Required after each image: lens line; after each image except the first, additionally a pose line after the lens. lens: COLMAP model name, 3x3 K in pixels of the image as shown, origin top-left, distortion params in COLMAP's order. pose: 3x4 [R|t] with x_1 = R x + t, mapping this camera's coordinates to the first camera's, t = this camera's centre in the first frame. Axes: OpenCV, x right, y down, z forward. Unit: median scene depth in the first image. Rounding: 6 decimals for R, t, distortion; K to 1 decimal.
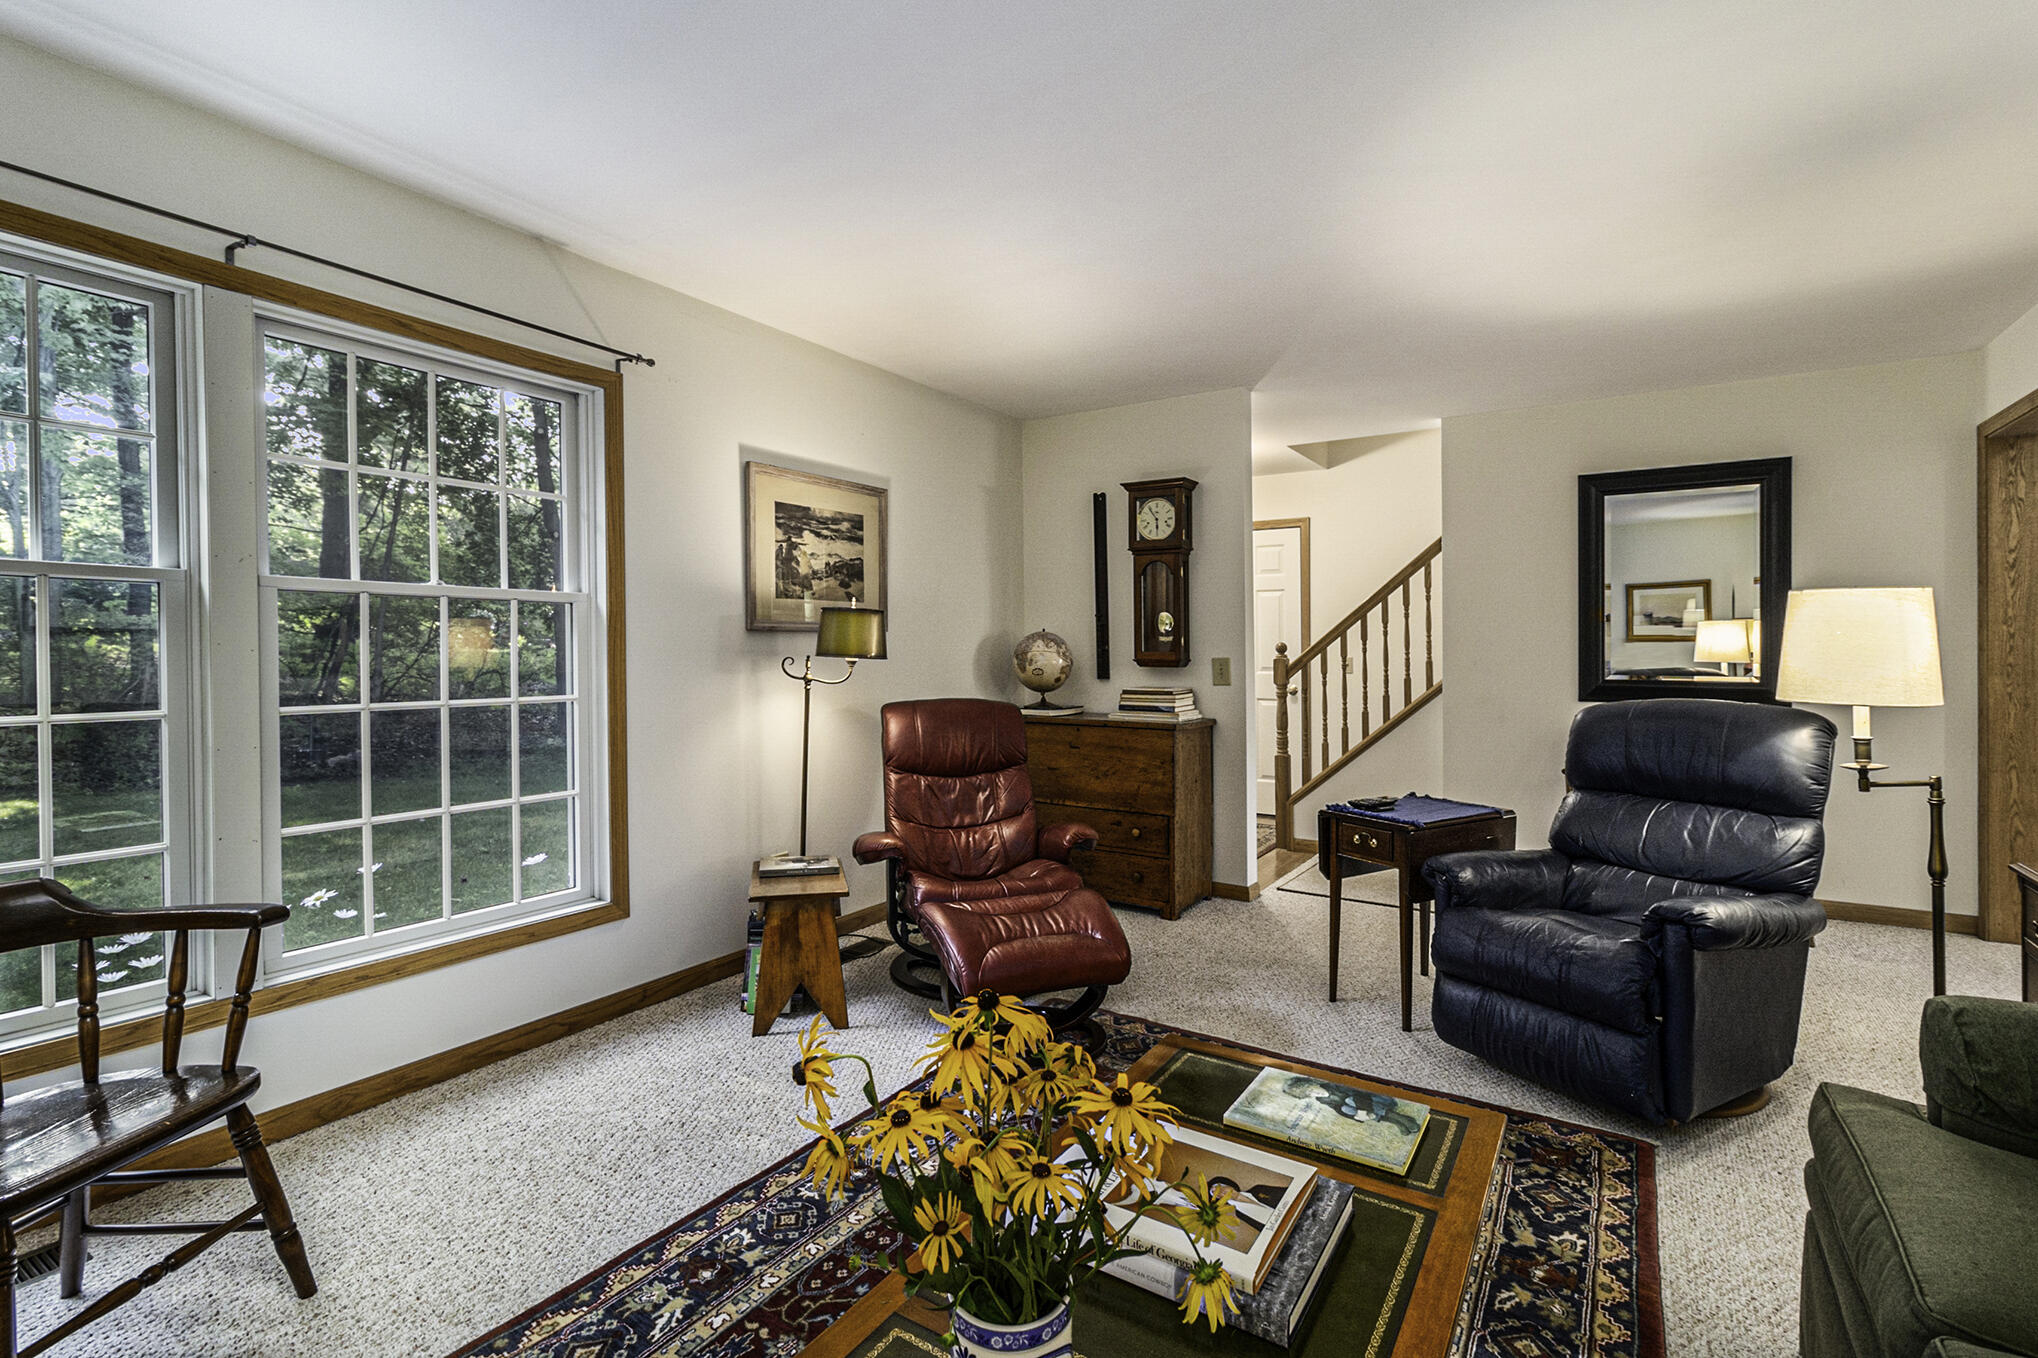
lens RADIAL K [[942.7, 0, 1013.8], [0, 942.7, 647.6], [0, 0, 1]] dist [0.004112, 0.000741]
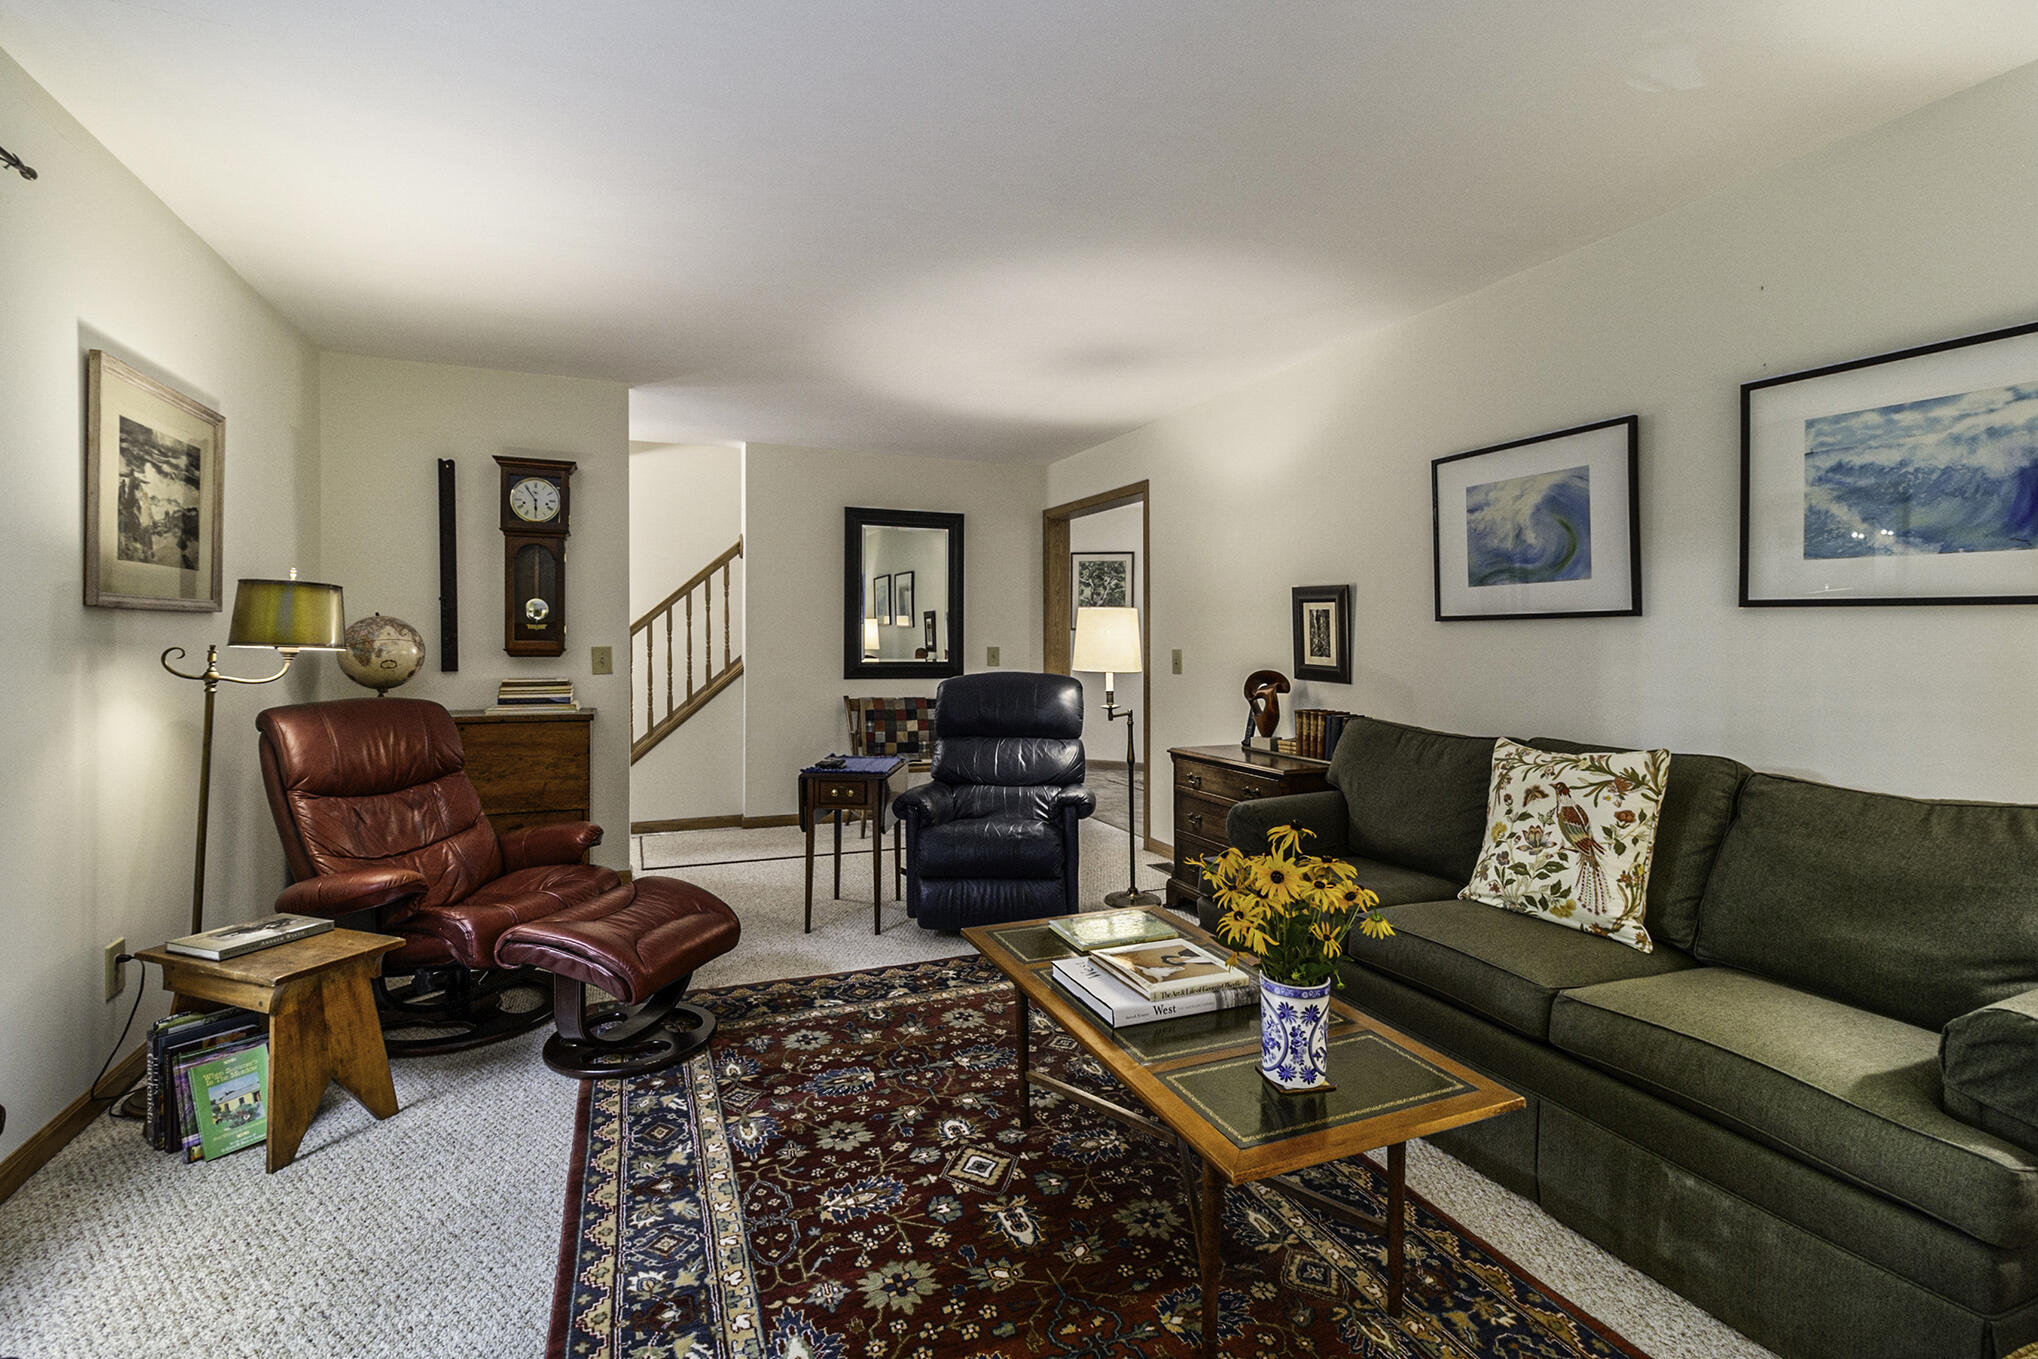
lens RADIAL K [[928.0, 0, 1022.0], [0, 928.0, 622.9], [0, 0, 1]] dist [0.001798, 0.000429]
pose [[0.559147, 0.019287, 0.828844, -0.411783], [-0.008219, 0.999809, -0.017721, -0.000801], [-0.829028, 0.003096, 0.559198, 0.091699]]
